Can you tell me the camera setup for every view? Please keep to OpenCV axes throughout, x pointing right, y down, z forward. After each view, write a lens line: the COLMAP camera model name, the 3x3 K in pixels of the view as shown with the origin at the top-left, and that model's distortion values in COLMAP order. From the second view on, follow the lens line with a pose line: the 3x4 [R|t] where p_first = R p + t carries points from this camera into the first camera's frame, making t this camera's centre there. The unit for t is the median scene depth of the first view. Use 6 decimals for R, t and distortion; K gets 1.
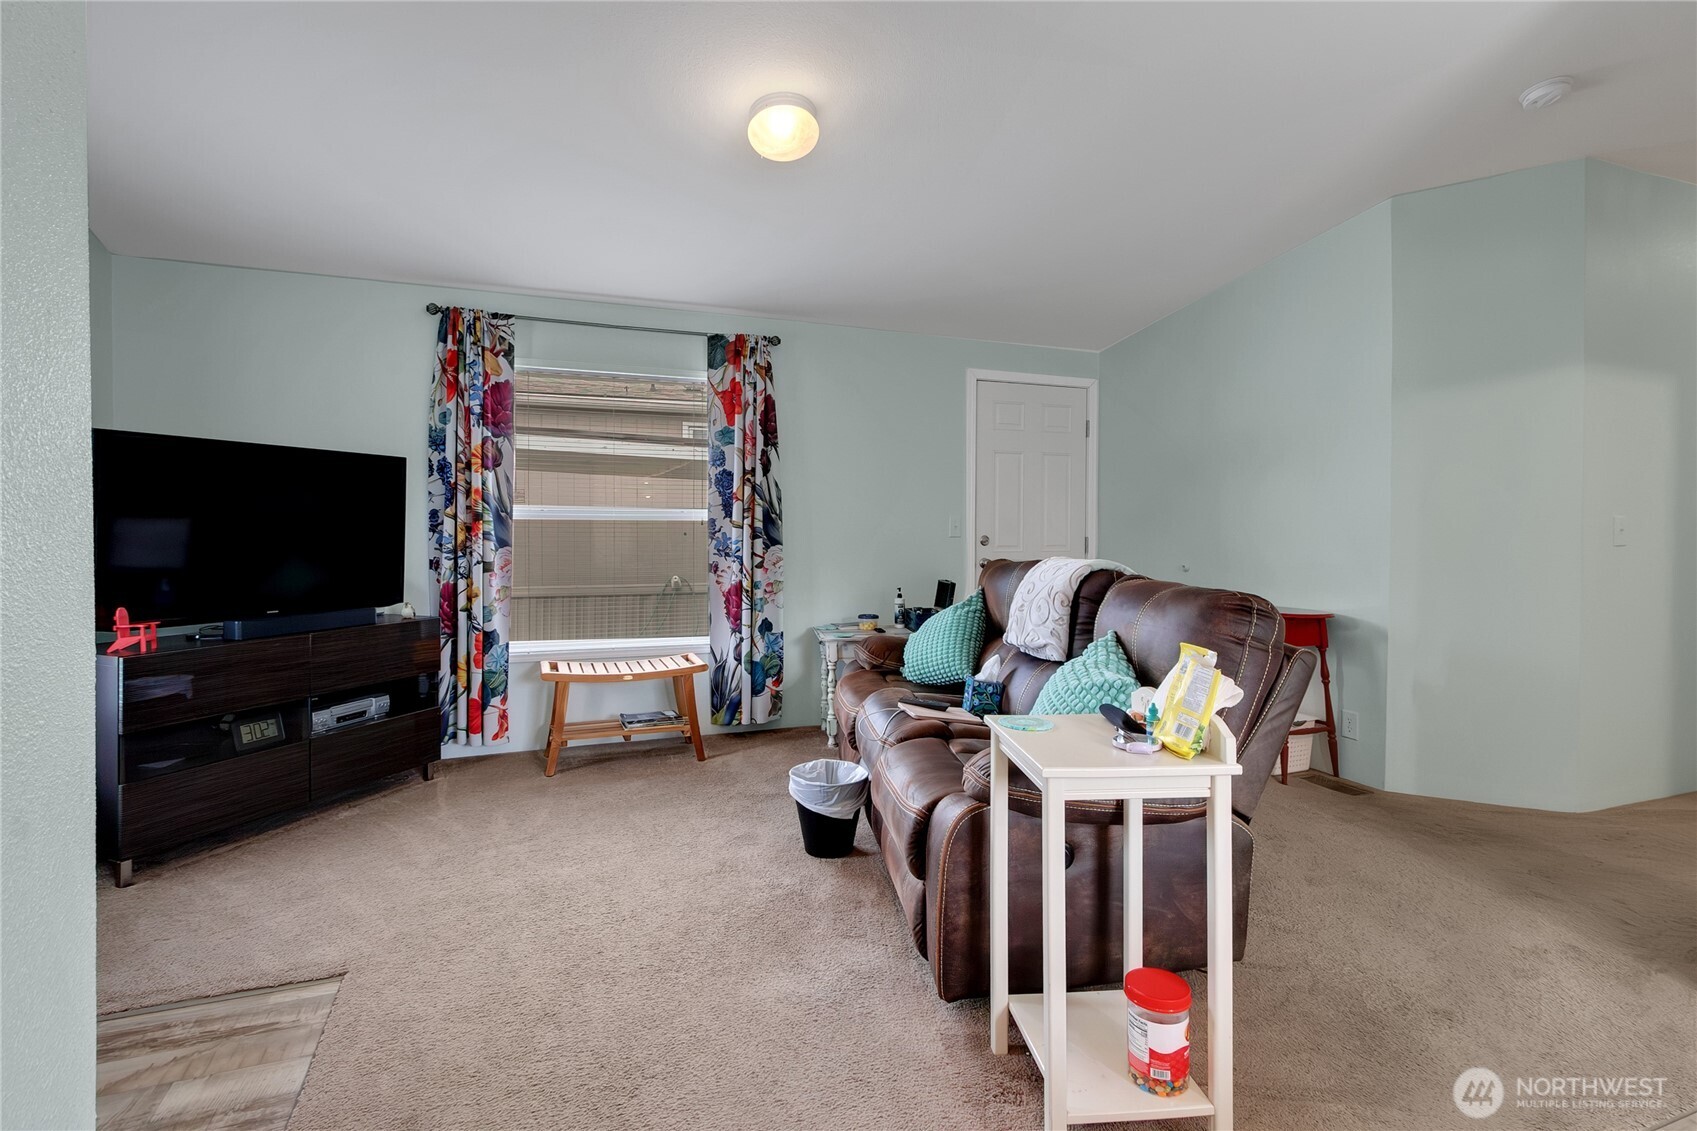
lens RADIAL K [[805.7, 0, 858.0], [0, 805.7, 537.6], [0, 0, 1]] dist [0.001055, -0.000465]
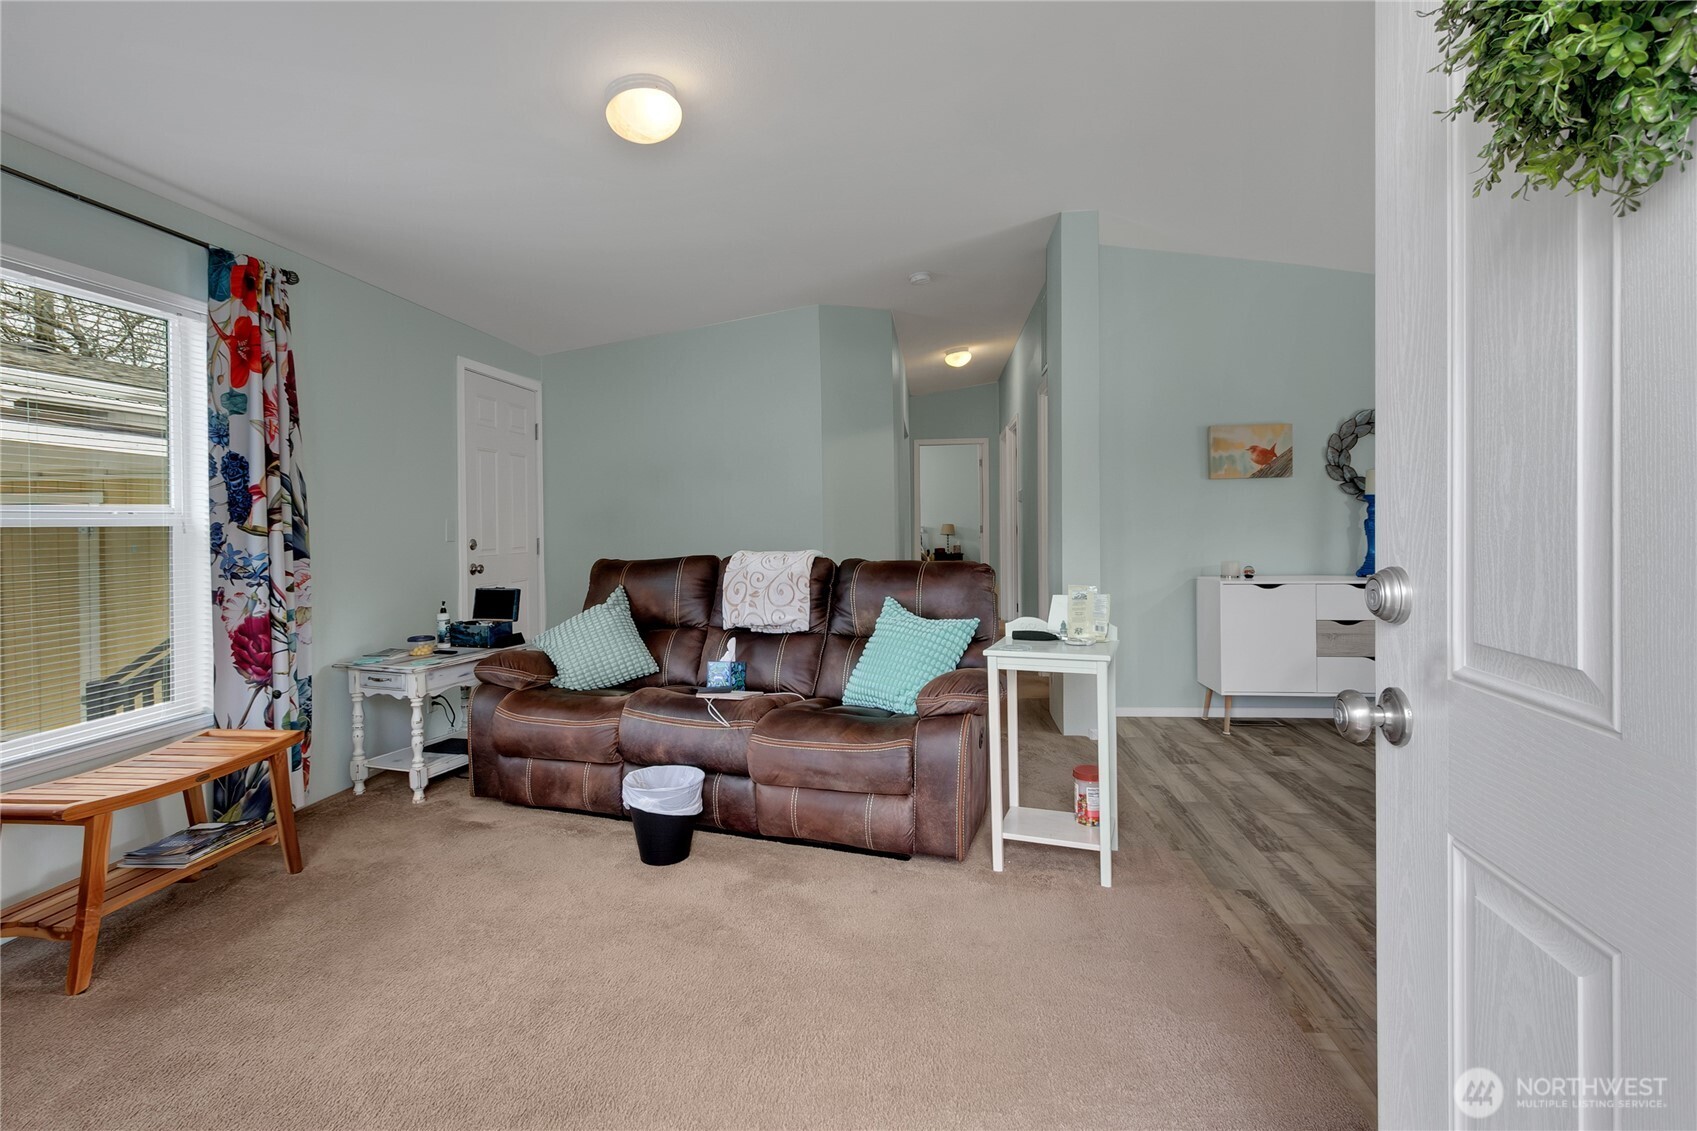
lens RADIAL K [[798.8, 0, 848.8], [0, 798.8, 530.4], [0, 0, 1]] dist [0.004159, -0.001040]
pose [[0.454428, -0.019347, 0.890573, -0.533538], [0.028066, 0.999579, 0.007394, -0.007905], [-0.890341, 0.021635, 0.454780, 0.233939]]
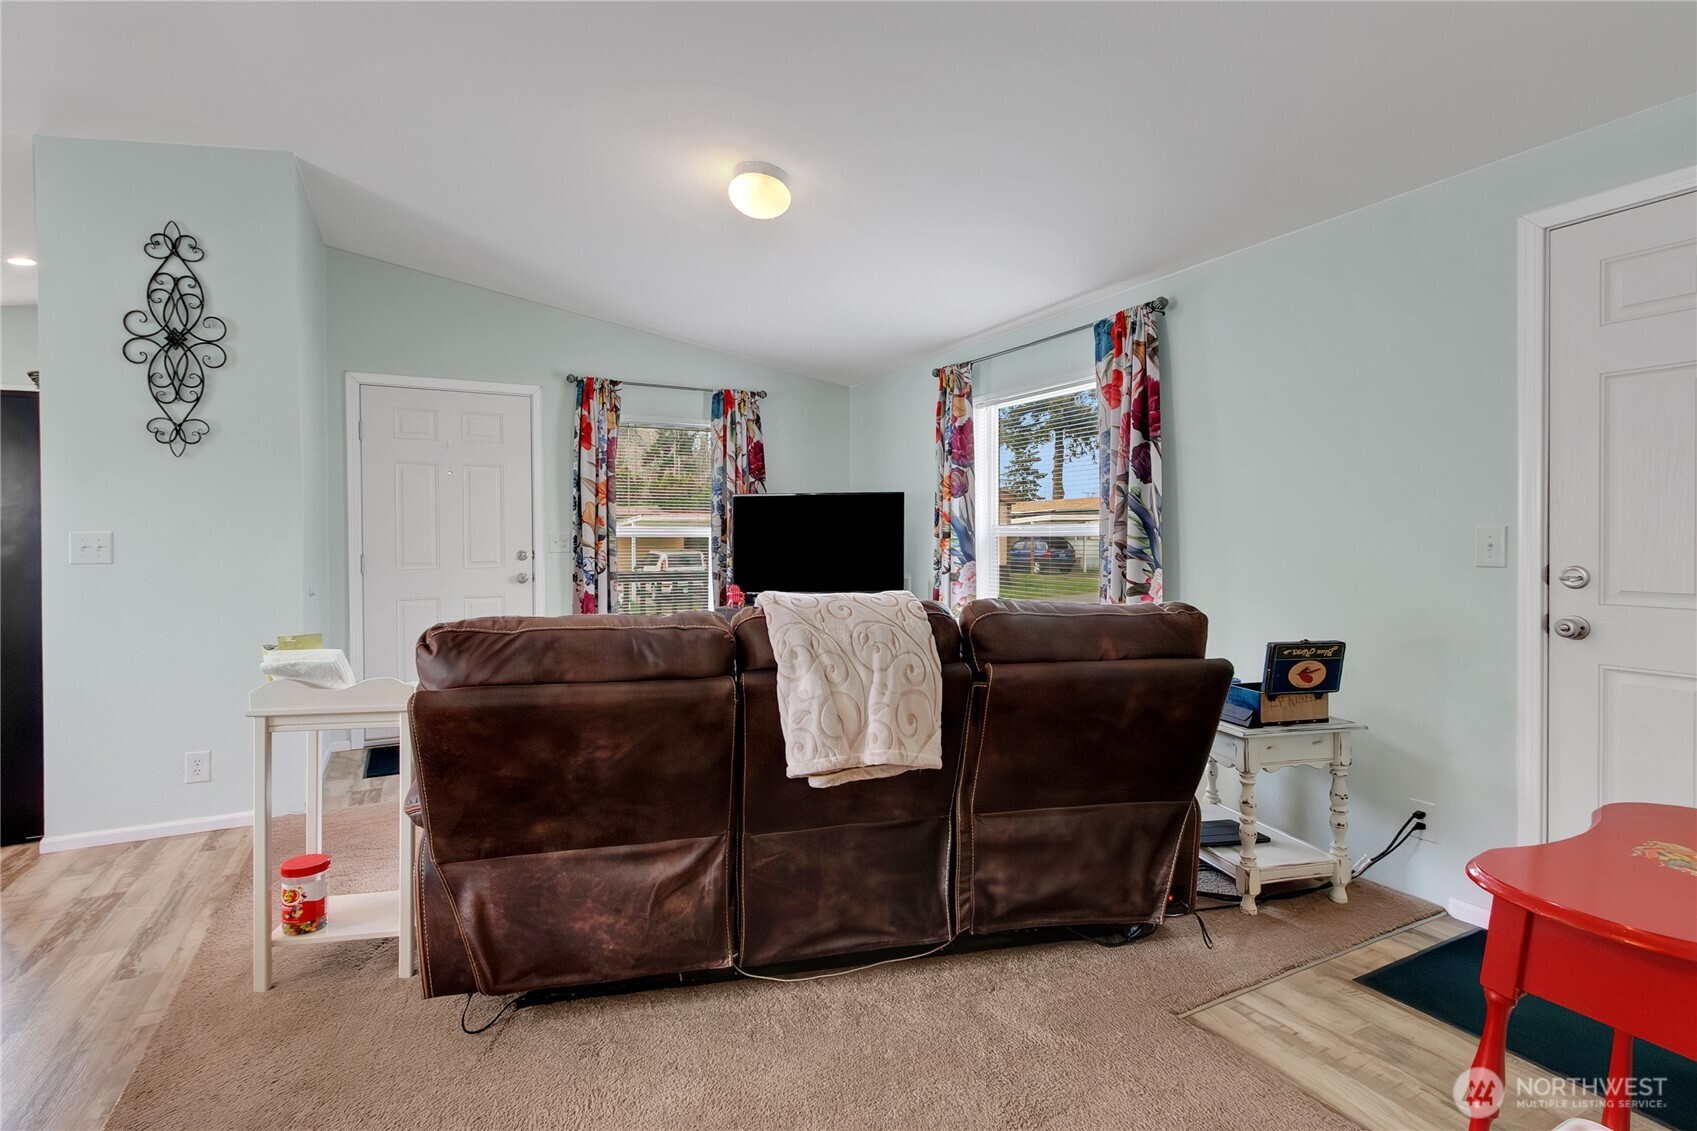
lens RADIAL K [[805.7, 0, 858.0], [0, 805.7, 537.6], [0, 0, 1]] dist [0.001055, -0.000465]
pose [[0.139103, -0.003971, -0.990270, 0.633367], [-0.013841, 0.999886, -0.005954, -0.012258], [0.990181, 0.014535, 0.139032, 0.623919]]
